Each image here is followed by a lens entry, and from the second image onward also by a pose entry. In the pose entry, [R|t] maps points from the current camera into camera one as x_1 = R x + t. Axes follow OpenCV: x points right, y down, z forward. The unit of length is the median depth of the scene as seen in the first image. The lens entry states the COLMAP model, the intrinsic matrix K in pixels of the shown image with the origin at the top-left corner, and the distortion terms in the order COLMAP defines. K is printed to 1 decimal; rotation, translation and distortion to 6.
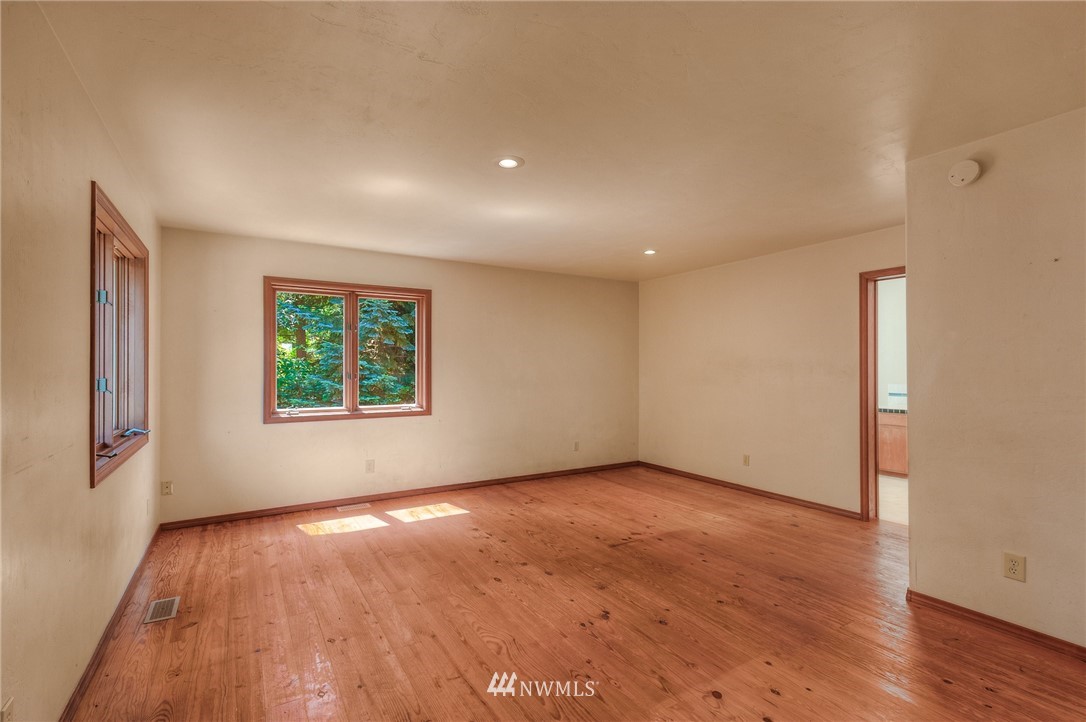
lens RADIAL K [[525.2, 0, 534.9], [0, 525.2, 362.1], [0, 0, 1]] dist [0.010841, -0.000777]
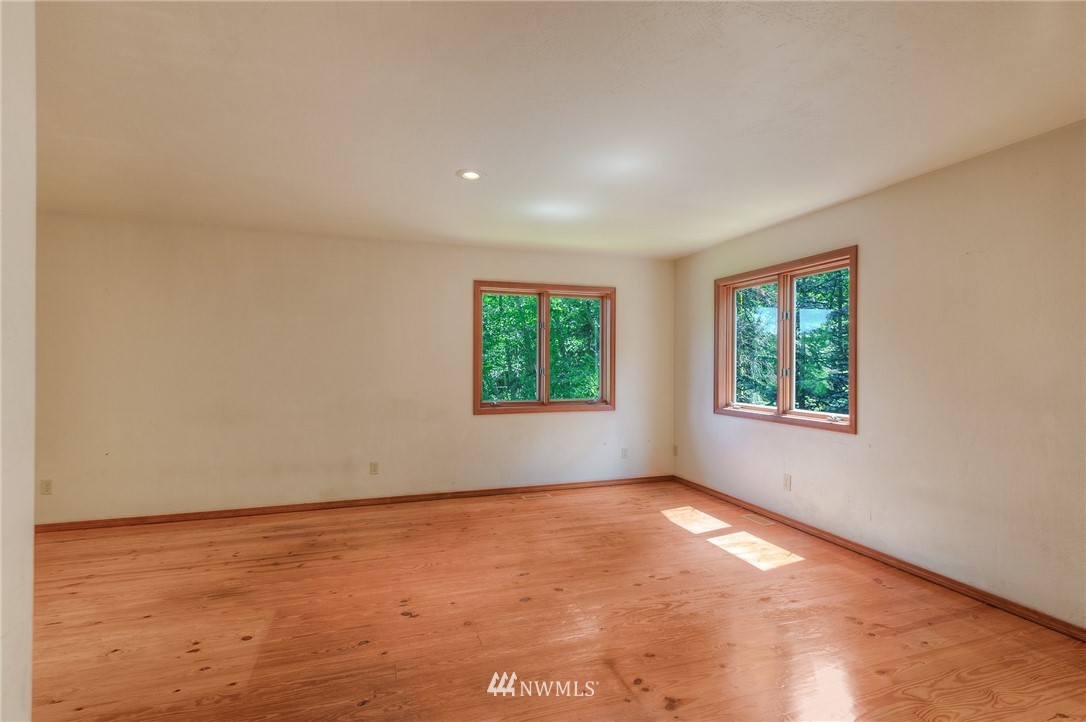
lens RADIAL K [[525.2, 0, 534.9], [0, 525.2, 362.1], [0, 0, 1]] dist [0.010841, -0.000777]
pose [[-0.251293, -0.001222, -0.967910, 0.686041], [0.004302, 0.999988, -0.002379, 0.017618], [0.967901, -0.004762, -0.251285, 1.001063]]
